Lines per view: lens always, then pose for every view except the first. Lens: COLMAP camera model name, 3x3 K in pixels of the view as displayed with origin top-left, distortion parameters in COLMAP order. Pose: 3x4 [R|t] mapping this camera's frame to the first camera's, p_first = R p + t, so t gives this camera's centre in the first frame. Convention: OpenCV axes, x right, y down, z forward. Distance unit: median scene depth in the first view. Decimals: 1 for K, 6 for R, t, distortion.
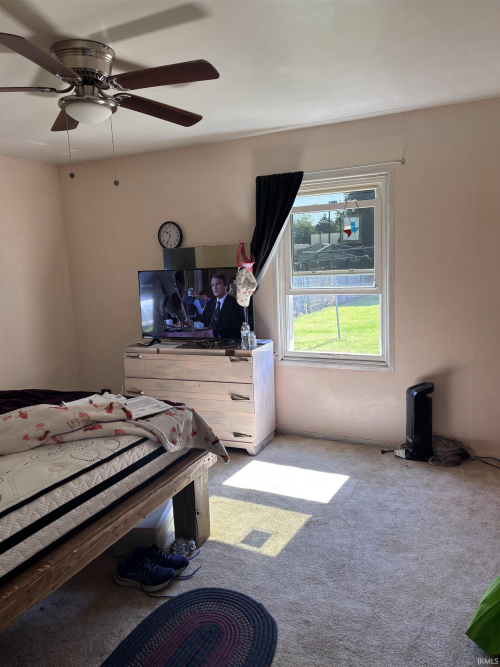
lens RADIAL K [[504.7, 0, 249.8], [0, 504.7, 333.6], [0, 0, 1]] dist [0.039654, -0.019218]
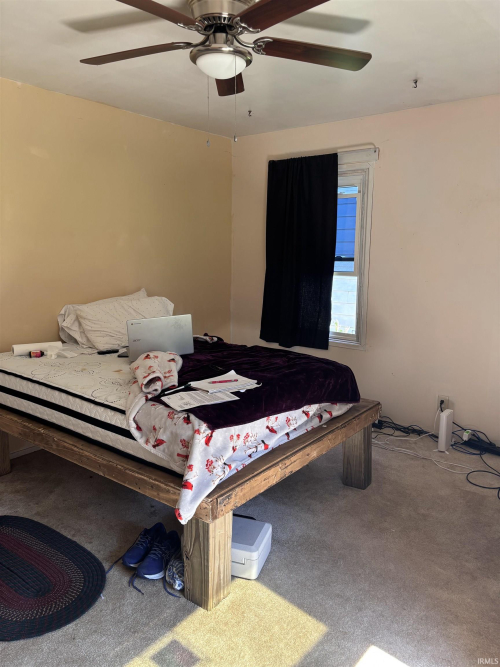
lens RADIAL K [[504.7, 0, 250.0], [0, 504.7, 332.9], [0, 0, 1]] dist [0.039654, -0.019218]
pose [[-0.217295, 0.208672, -0.953540, 0.731986], [-0.145692, 0.959005, 0.243069, -0.246204], [0.965172, 0.191741, -0.177985, 1.530115]]
